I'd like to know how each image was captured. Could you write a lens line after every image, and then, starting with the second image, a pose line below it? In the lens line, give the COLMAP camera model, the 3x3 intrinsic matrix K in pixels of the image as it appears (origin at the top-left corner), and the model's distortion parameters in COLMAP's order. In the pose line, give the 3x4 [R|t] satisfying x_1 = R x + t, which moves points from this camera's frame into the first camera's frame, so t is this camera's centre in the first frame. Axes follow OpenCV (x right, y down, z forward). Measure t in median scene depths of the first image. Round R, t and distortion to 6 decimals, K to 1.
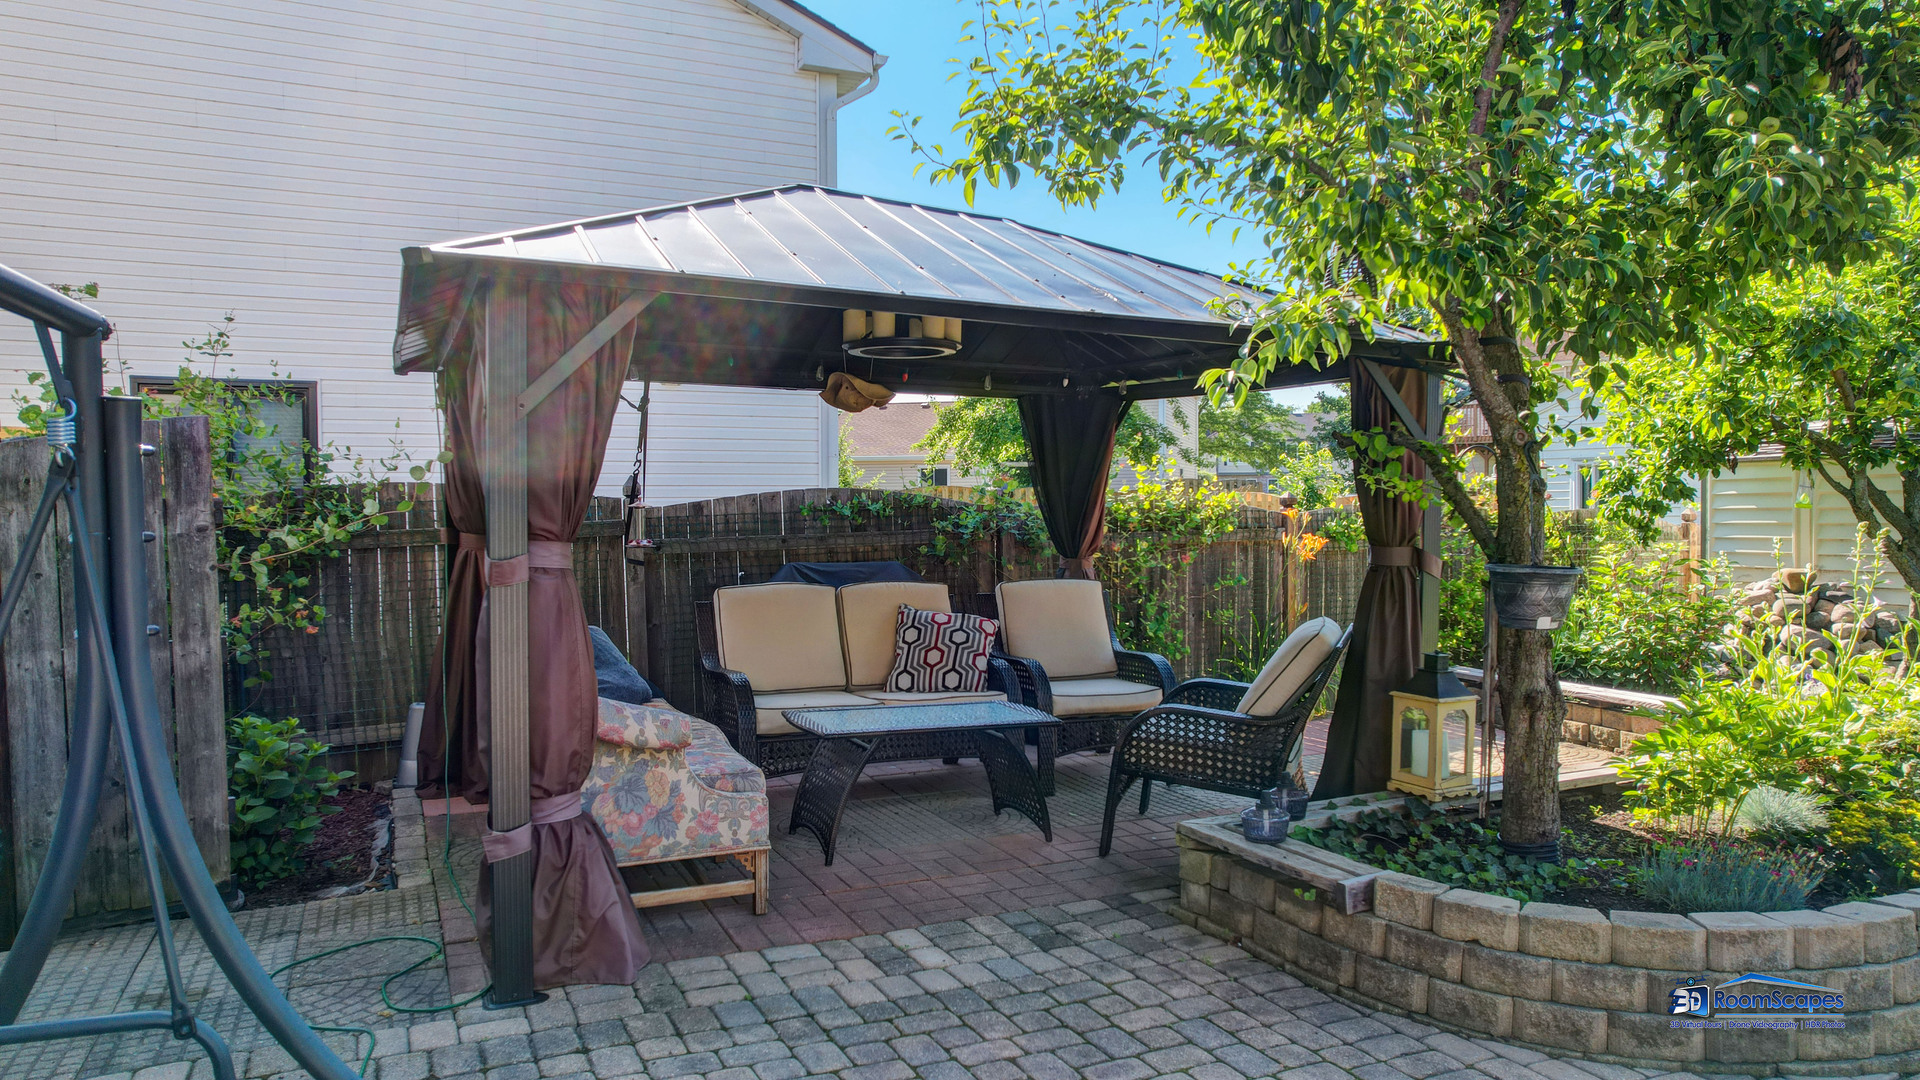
lens RADIAL K [[1236.6, 0, 958.3], [0, 1236.6, 534.4], [0, 0, 1]] dist [-0.066780, 0.051923]
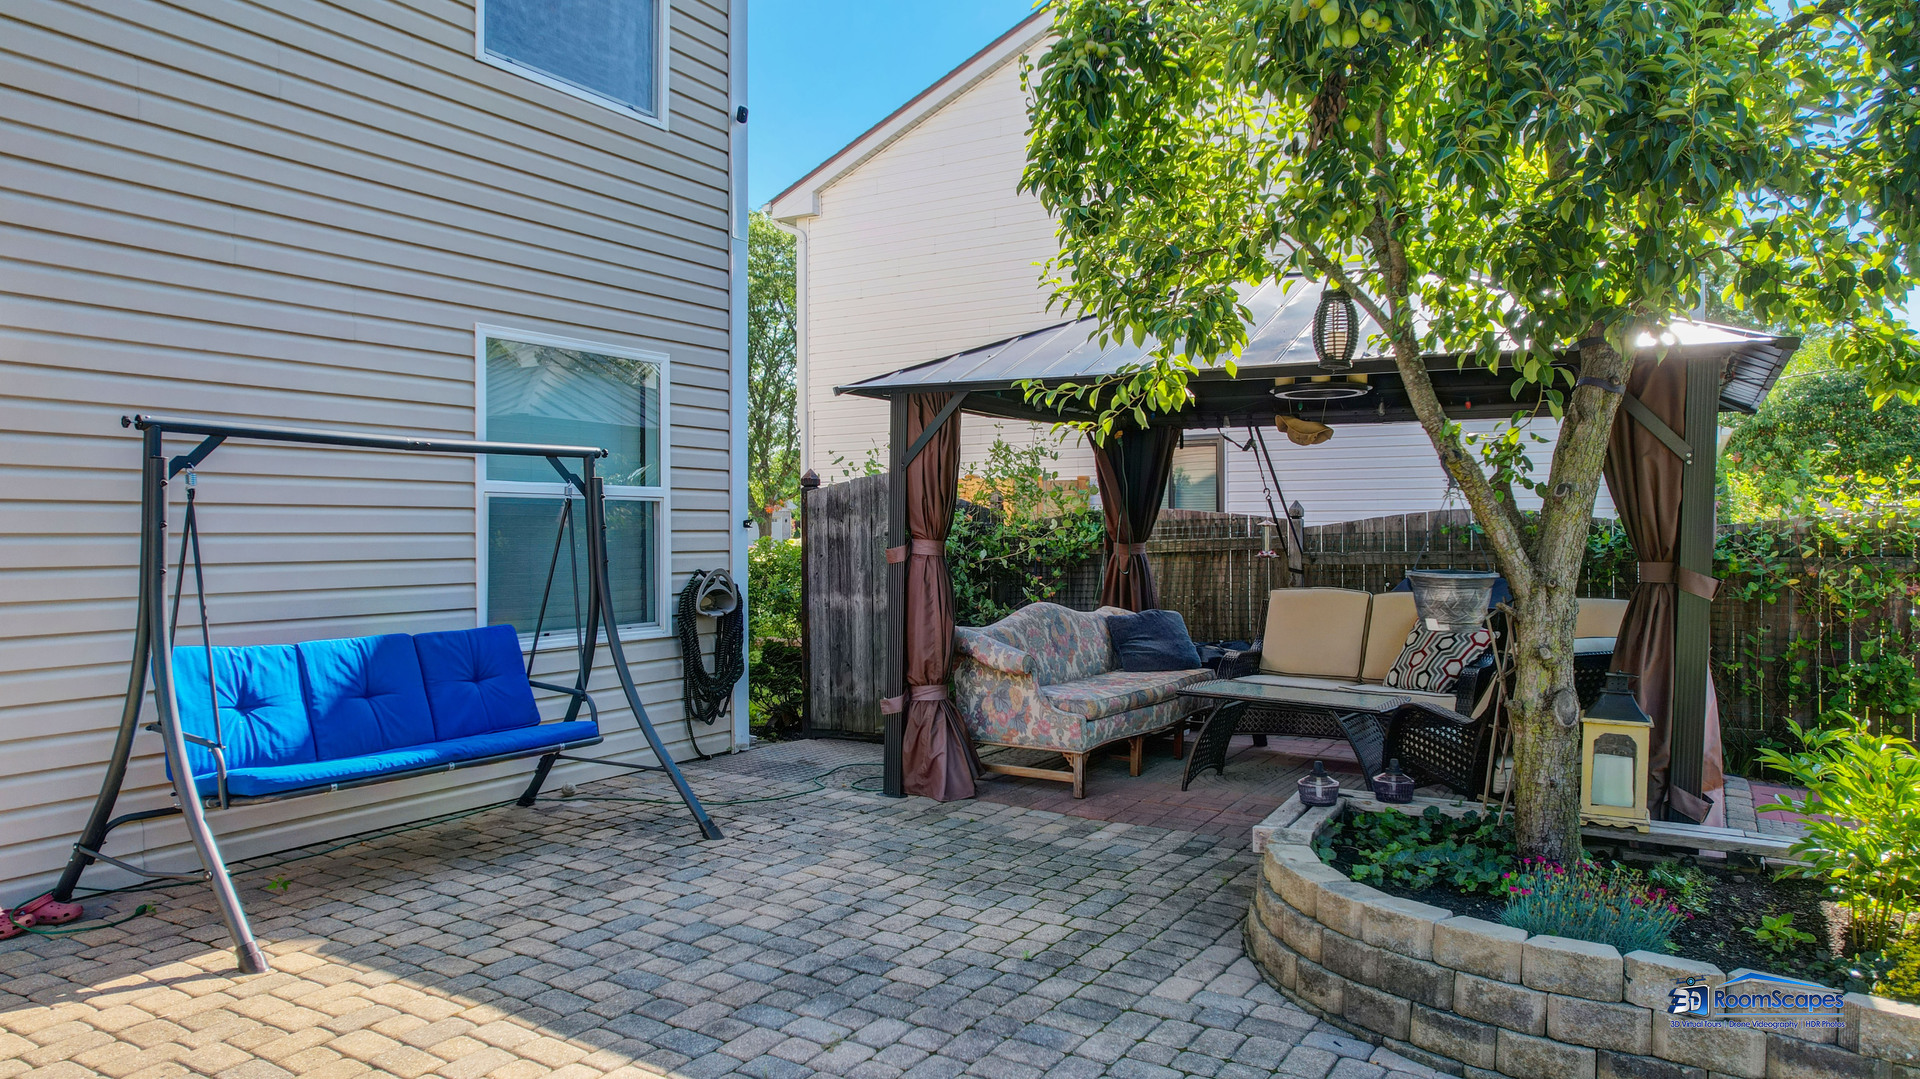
lens RADIAL K [[1236.6, 0, 949.9], [0, 1236.6, 531.3], [0, 0, 1]] dist [-0.066780, 0.051923]
pose [[0.530287, -0.000950, -0.847818, 1.048497], [-0.024519, 0.999564, -0.016456, 0.020237], [0.847464, 0.029514, 0.530032, 0.086255]]
